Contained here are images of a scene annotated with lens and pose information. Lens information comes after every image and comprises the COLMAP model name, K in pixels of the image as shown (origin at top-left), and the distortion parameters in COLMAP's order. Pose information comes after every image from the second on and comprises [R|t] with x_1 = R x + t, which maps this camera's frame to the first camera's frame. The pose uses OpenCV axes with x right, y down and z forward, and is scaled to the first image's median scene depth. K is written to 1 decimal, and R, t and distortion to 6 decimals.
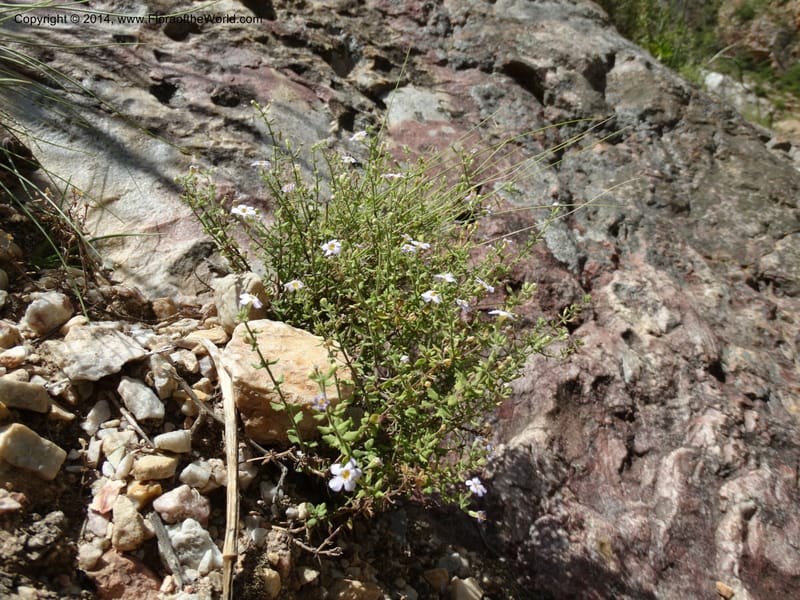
lens RADIAL K [[560.0, 0, 393.5], [0, 560.0, 292.6], [0, 0, 1]] dist [0.003180, -0.012907]
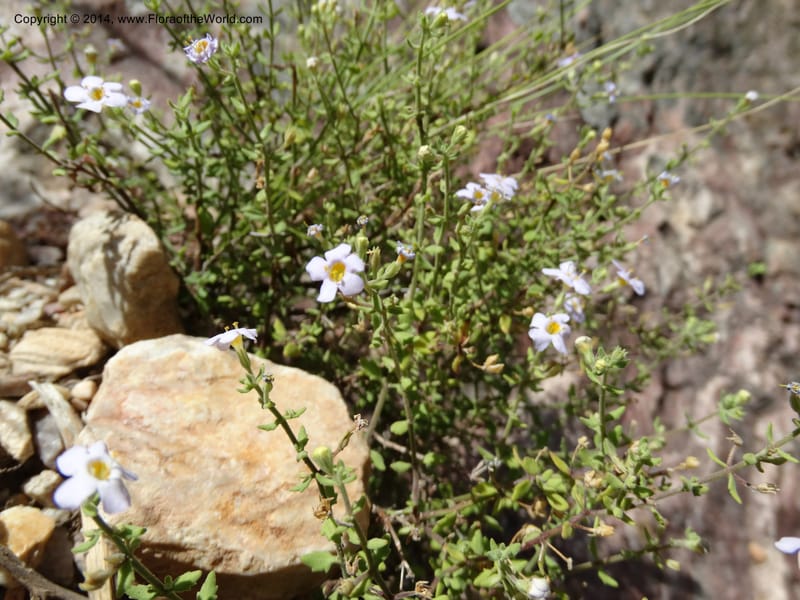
lens RADIAL K [[560.0, 0, 402.0], [0, 560.0, 294.9], [0, 0, 1]] dist [0.003180, -0.012907]
pose [[0.993863, 0.013004, 0.109851, -0.044575], [-0.047200, 0.947977, 0.314820, -0.073738], [-0.100042, -0.318073, 0.942773, 0.275052]]
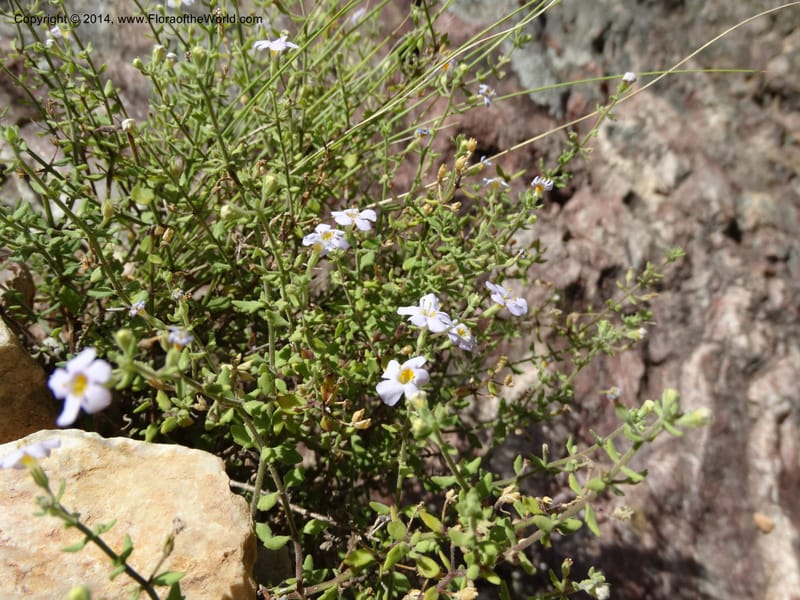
lens RADIAL K [[560.0, 0, 402.6], [0, 560.0, 302.1], [0, 0, 1]] dist [0.003180, -0.012907]
pose [[0.986213, -0.138174, 0.091059, 0.018093], [0.100924, 0.938309, 0.330742, -0.086312], [-0.131142, -0.316992, 0.939318, 0.290264]]
